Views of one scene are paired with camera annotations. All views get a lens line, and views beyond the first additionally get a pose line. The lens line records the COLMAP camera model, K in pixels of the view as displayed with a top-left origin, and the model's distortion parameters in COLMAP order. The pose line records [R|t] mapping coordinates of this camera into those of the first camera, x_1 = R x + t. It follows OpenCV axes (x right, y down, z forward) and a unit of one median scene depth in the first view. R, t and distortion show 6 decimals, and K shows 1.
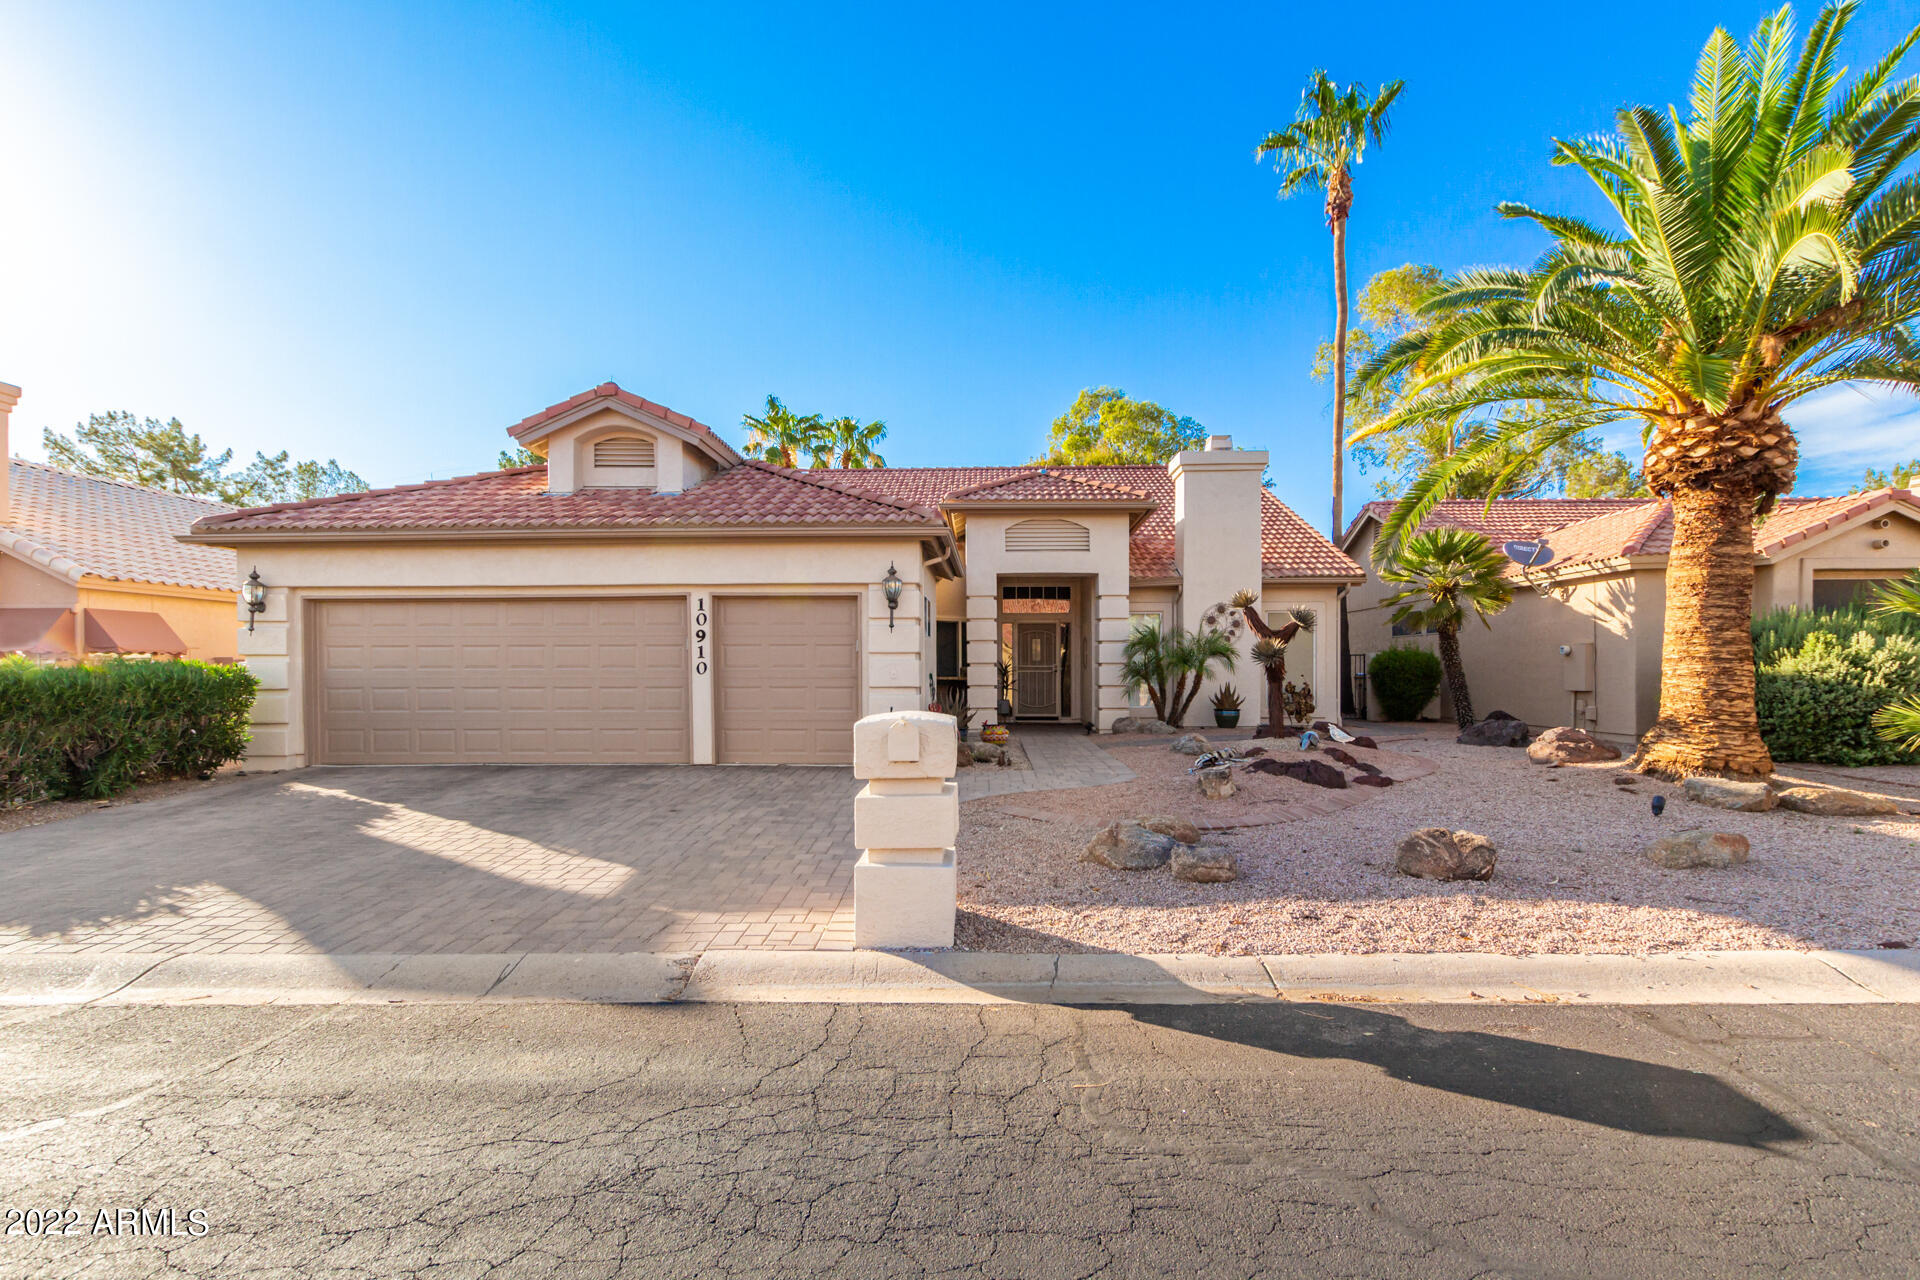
lens RADIAL K [[877.6, 0, 991.8], [0, 877.6, 680.9], [0, 0, 1]] dist [0.008052, -0.000288]
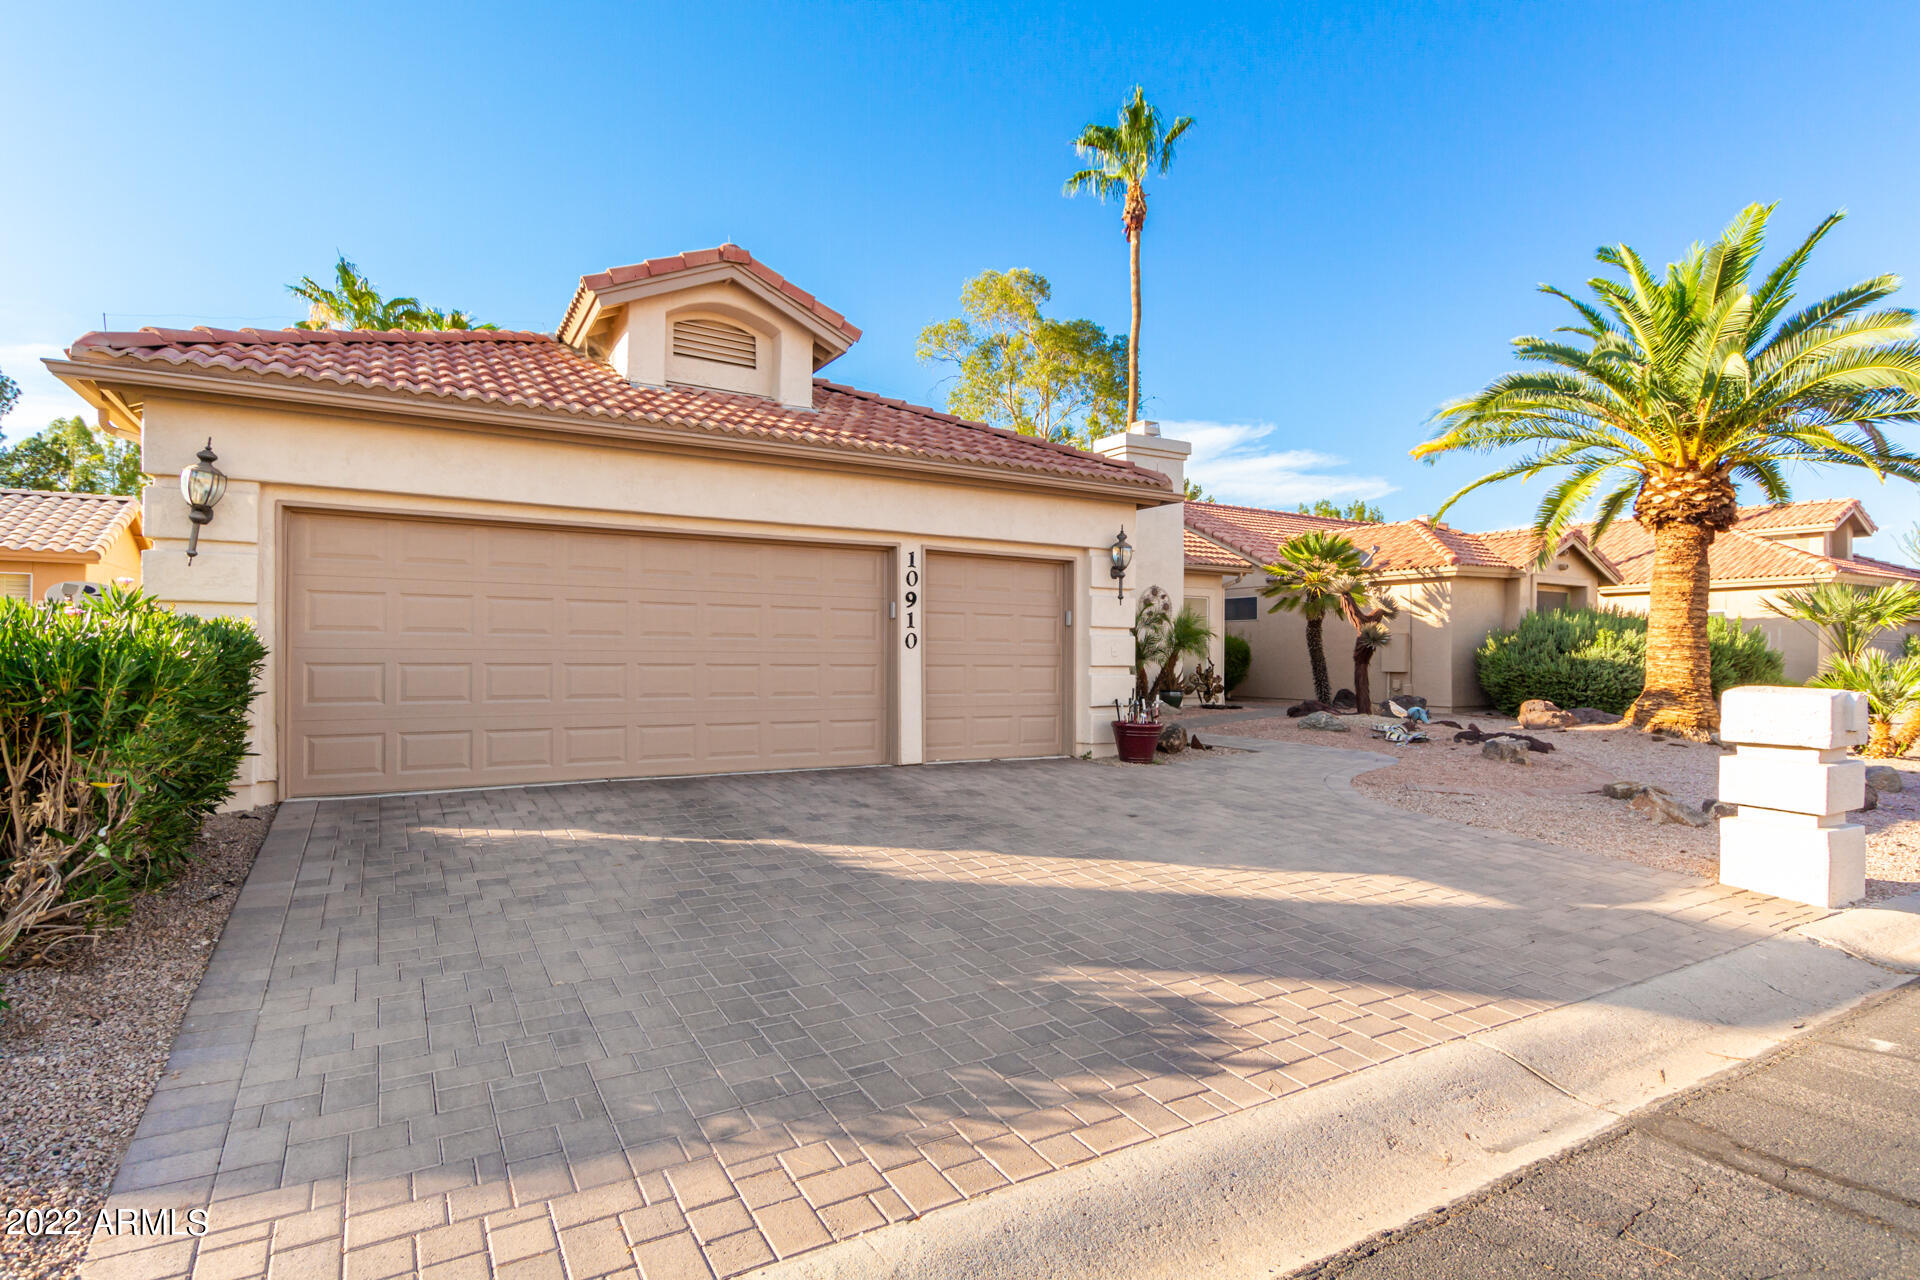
lens RADIAL K [[951.3, 0, 970.7], [0, 951.3, 652.3], [0, 0, 1]] dist [0.002556, 0.000205]
pose [[0.852410, 0.011538, 0.522747, -0.728272], [-0.005085, 0.999892, -0.013778, 0.007270], [-0.522849, 0.009086, 0.852377, 0.251764]]
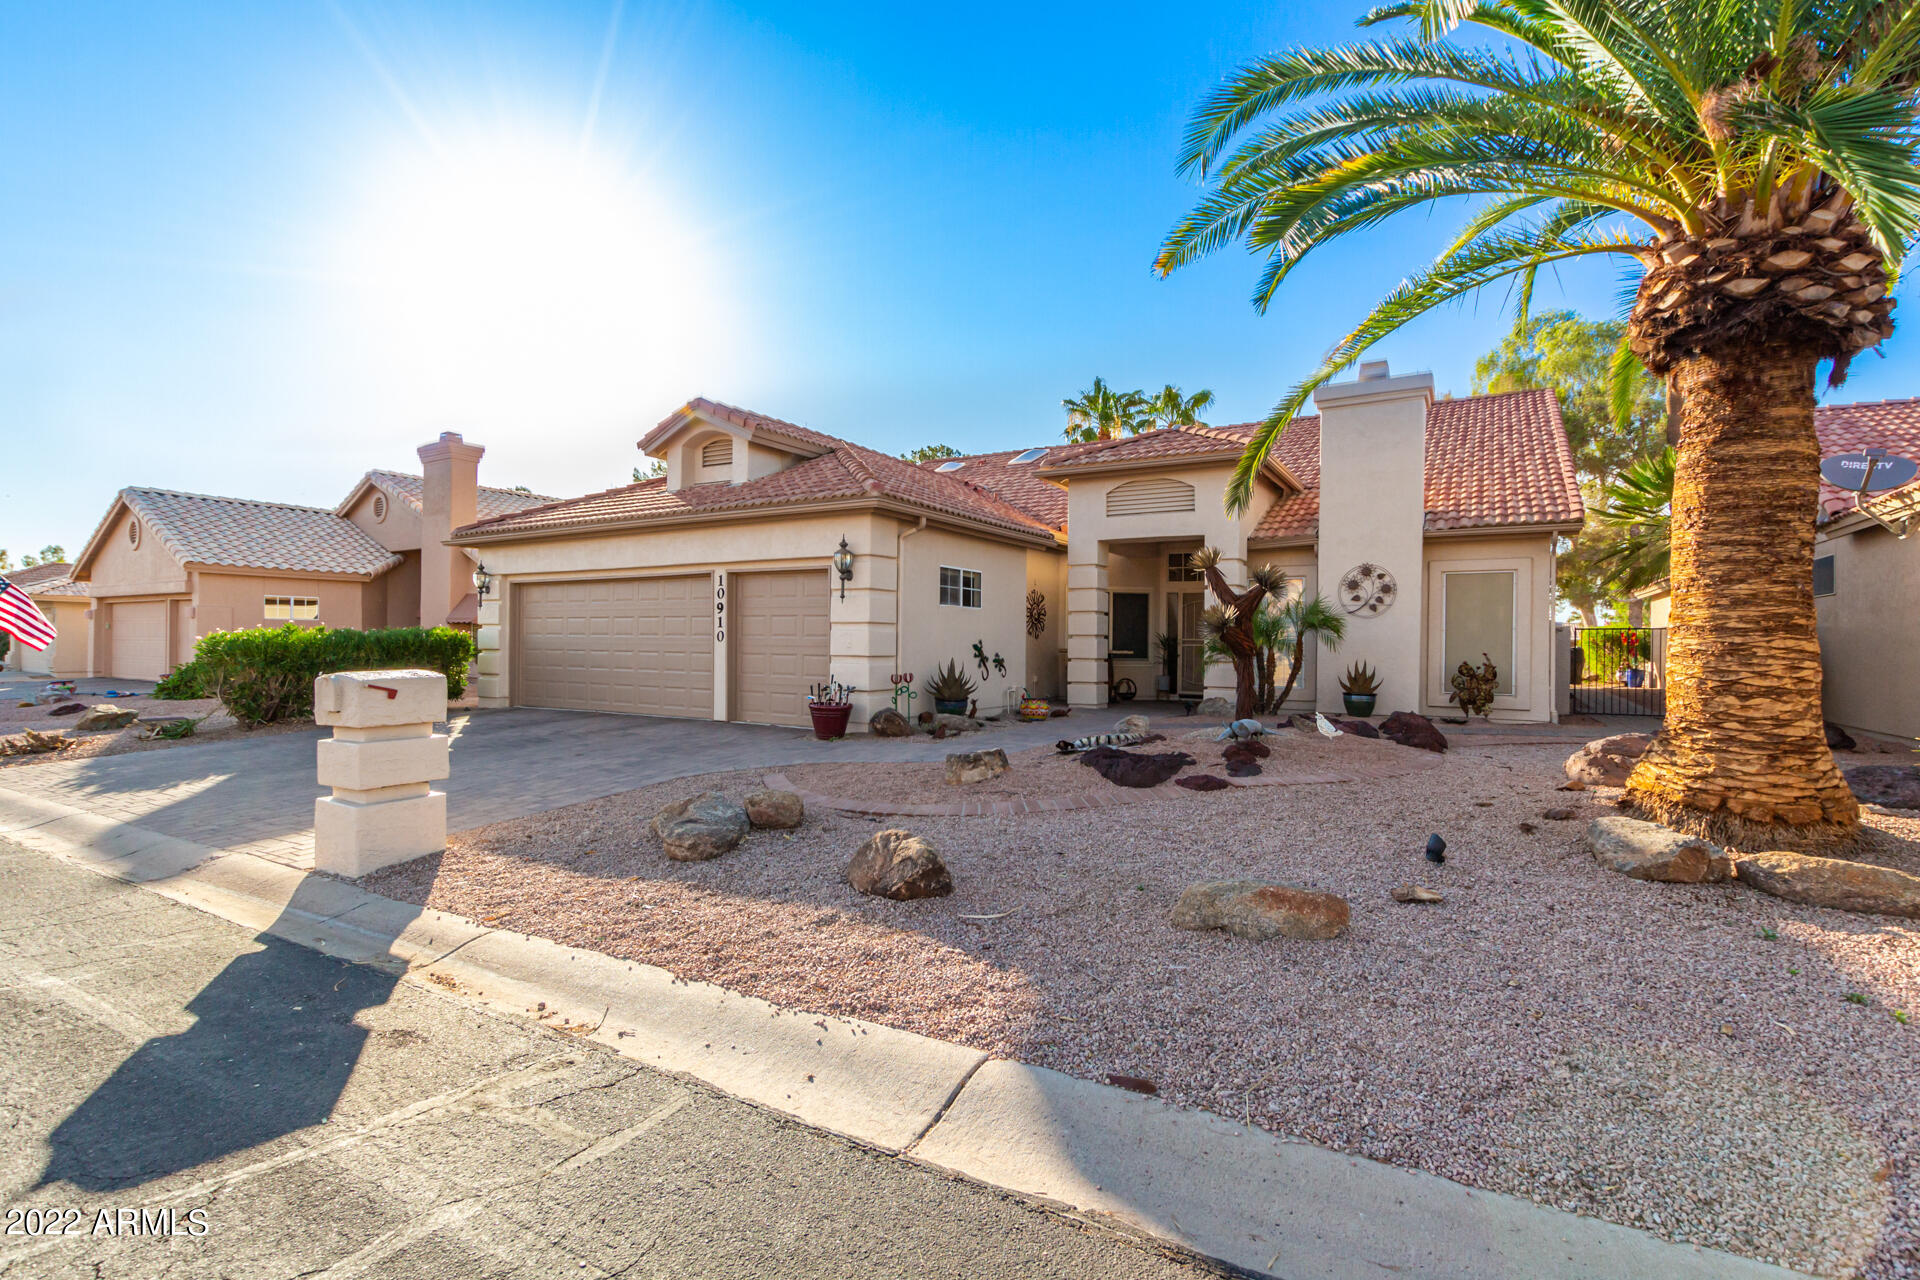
lens RADIAL K [[877.6, 0, 988.8], [0, 877.6, 627.2], [0, 0, 1]] dist [0.008052, -0.000288]
pose [[0.875796, 0.001856, -0.482679, 0.524466], [-0.017856, 0.999433, -0.028556, 0.000256], [0.482352, 0.033628, 0.875332, 0.171649]]
